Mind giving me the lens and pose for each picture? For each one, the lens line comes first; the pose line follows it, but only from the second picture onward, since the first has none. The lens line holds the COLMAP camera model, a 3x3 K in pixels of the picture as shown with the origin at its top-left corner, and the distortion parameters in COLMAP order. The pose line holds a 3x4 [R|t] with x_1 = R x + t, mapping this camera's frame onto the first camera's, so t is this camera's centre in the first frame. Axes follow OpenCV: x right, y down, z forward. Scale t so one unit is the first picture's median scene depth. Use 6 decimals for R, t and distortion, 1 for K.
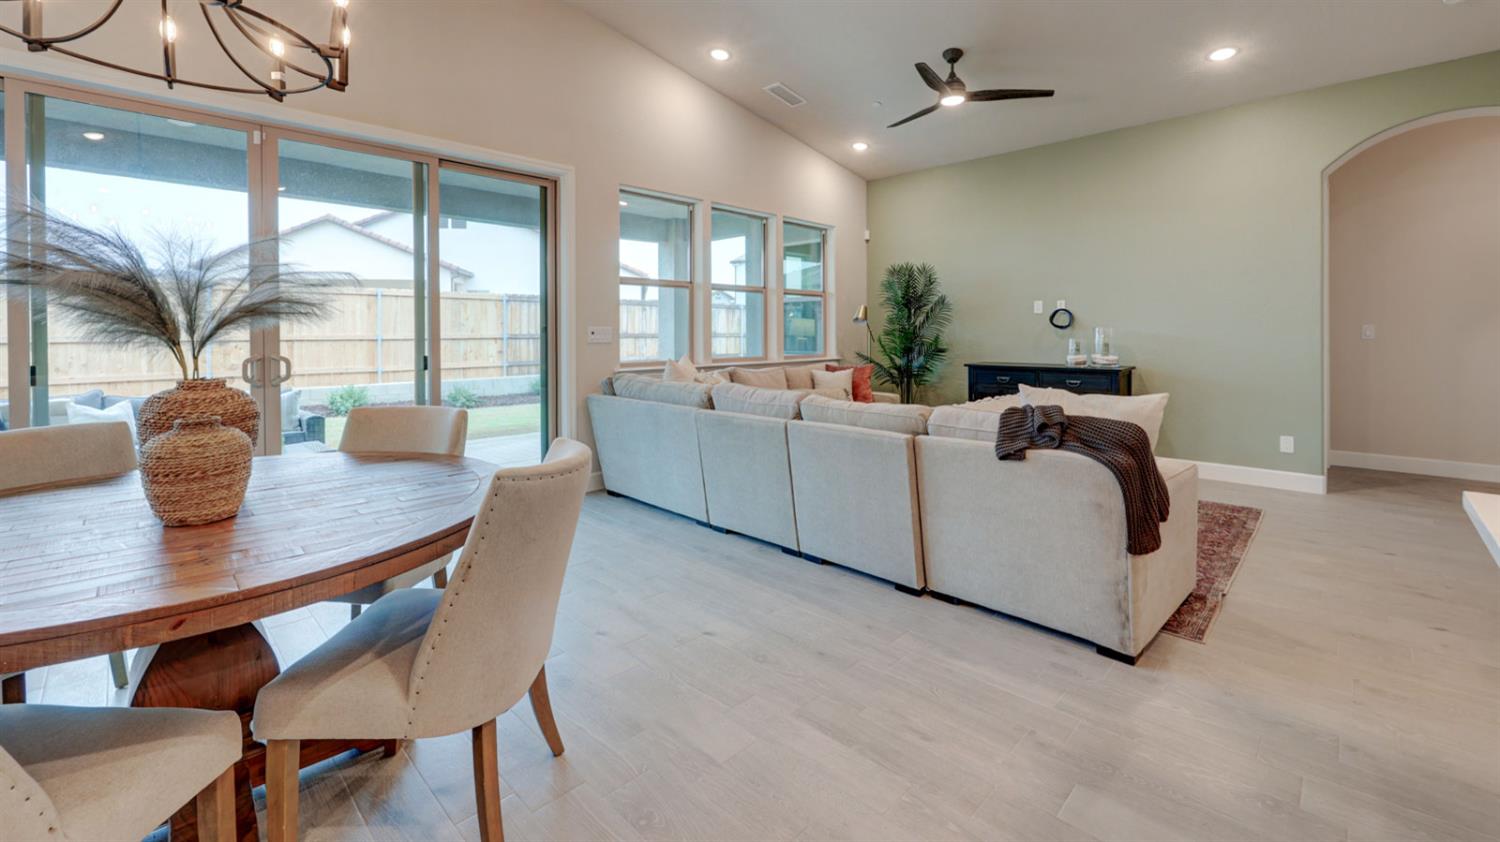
lens RADIAL K [[613.5, 0, 755.3], [0, 613.5, 335.0], [0, 0, 1]] dist [0.014134, 0.000014]
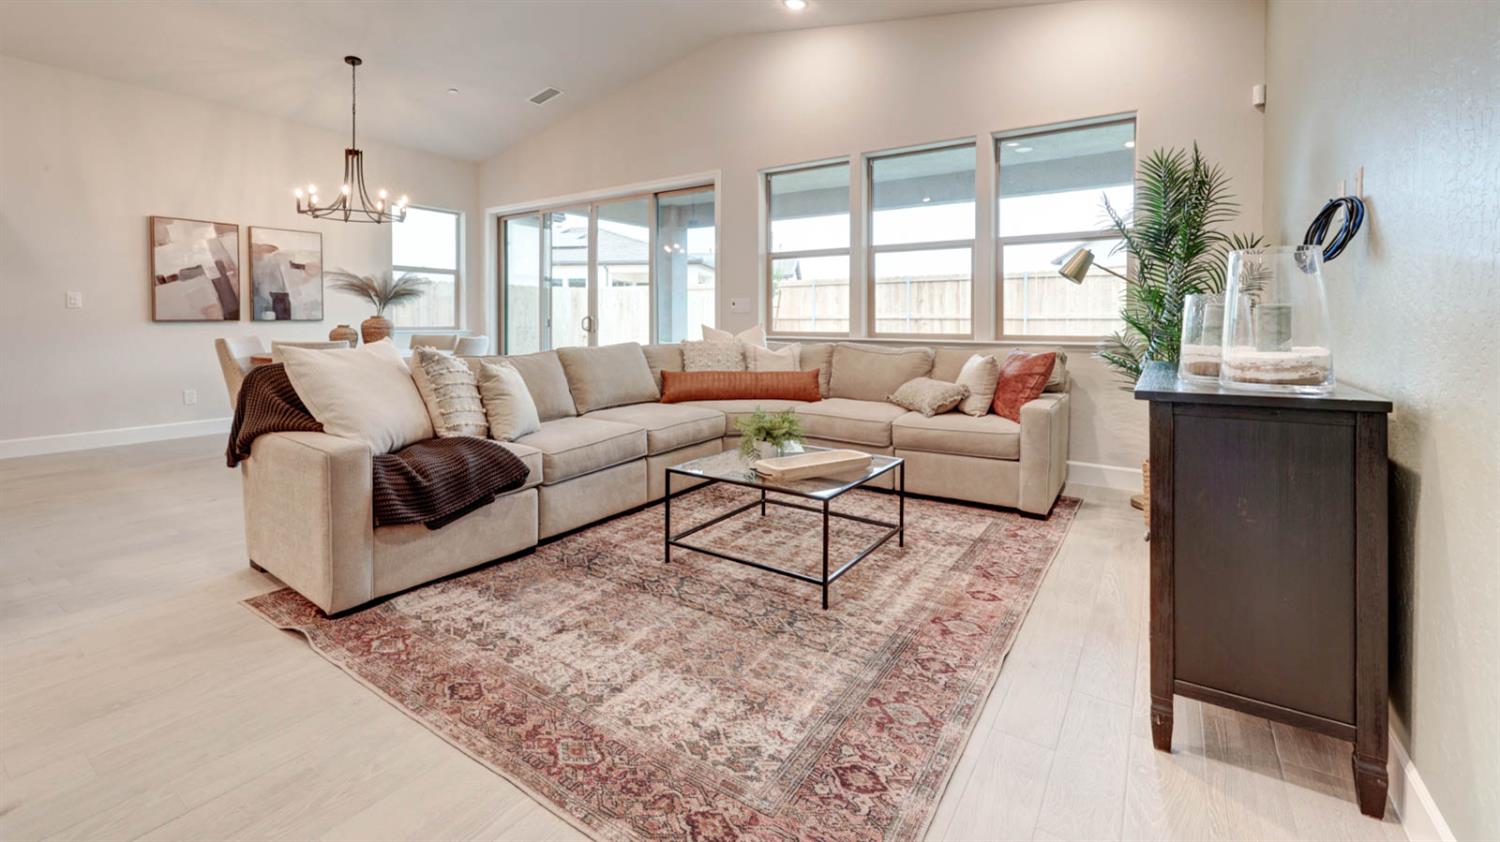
lens RADIAL K [[618.7, 0, 751.7], [0, 618.7, 327.1], [0, 0, 1]] dist [-0.000113, -0.000019]
pose [[0.180969, 0.016531, -0.983350, 0.747586], [-0.007502, 0.999853, 0.015428, 0.019177], [0.983460, 0.004585, 0.181066, 0.662434]]
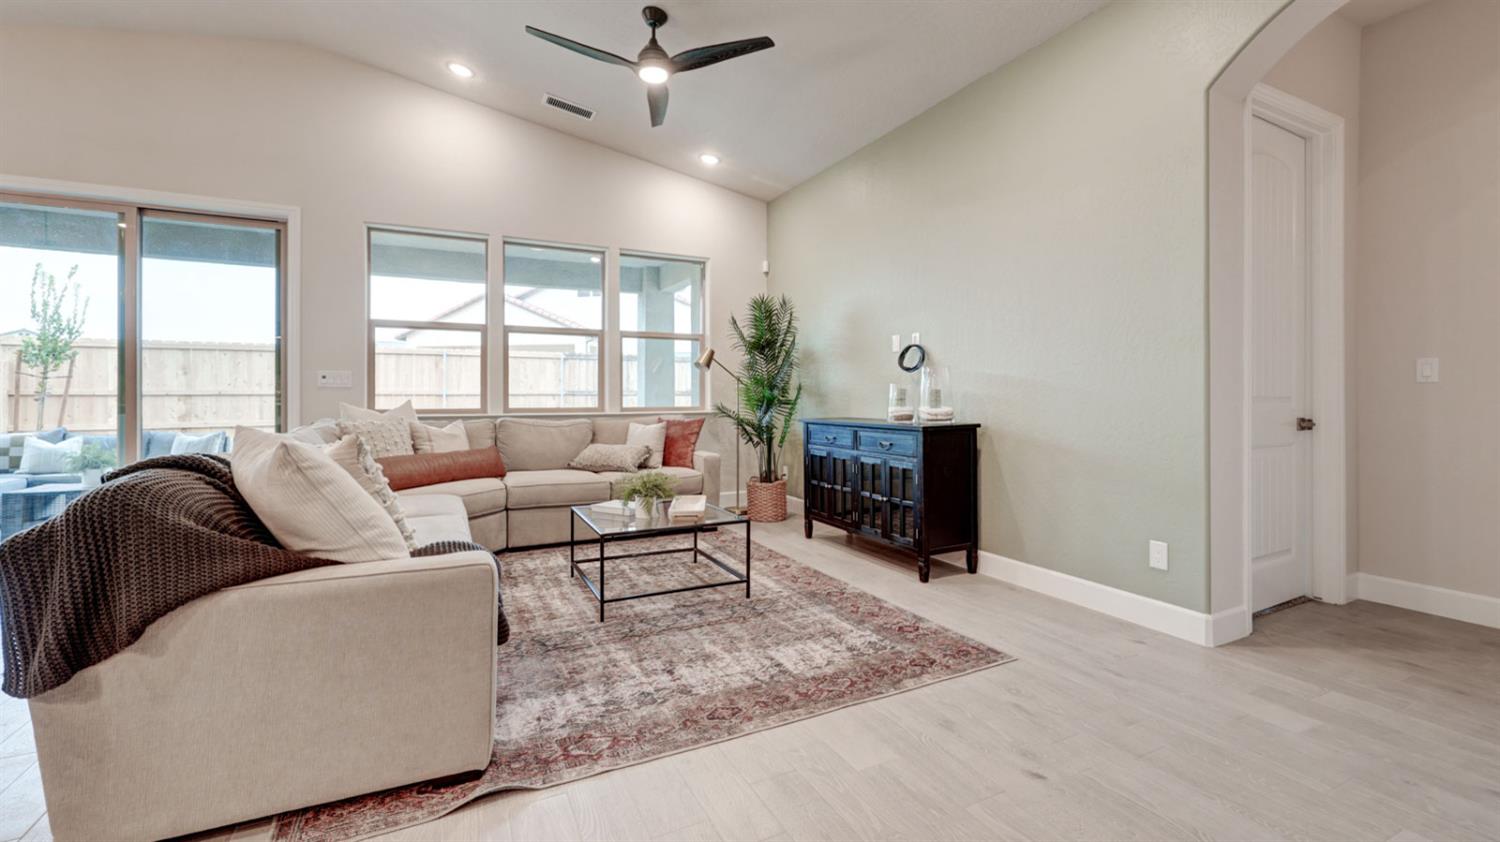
lens RADIAL K [[616.9, 0, 744.7], [0, 616.9, 394.5], [0, 0, 1]] dist [-0.000111, 0.000006]
pose [[0.941862, 0.002622, -0.335990, 0.556574], [-0.004729, 0.999974, -0.005453, 0.022060], [0.335967, 0.006725, 0.941850, 0.248980]]
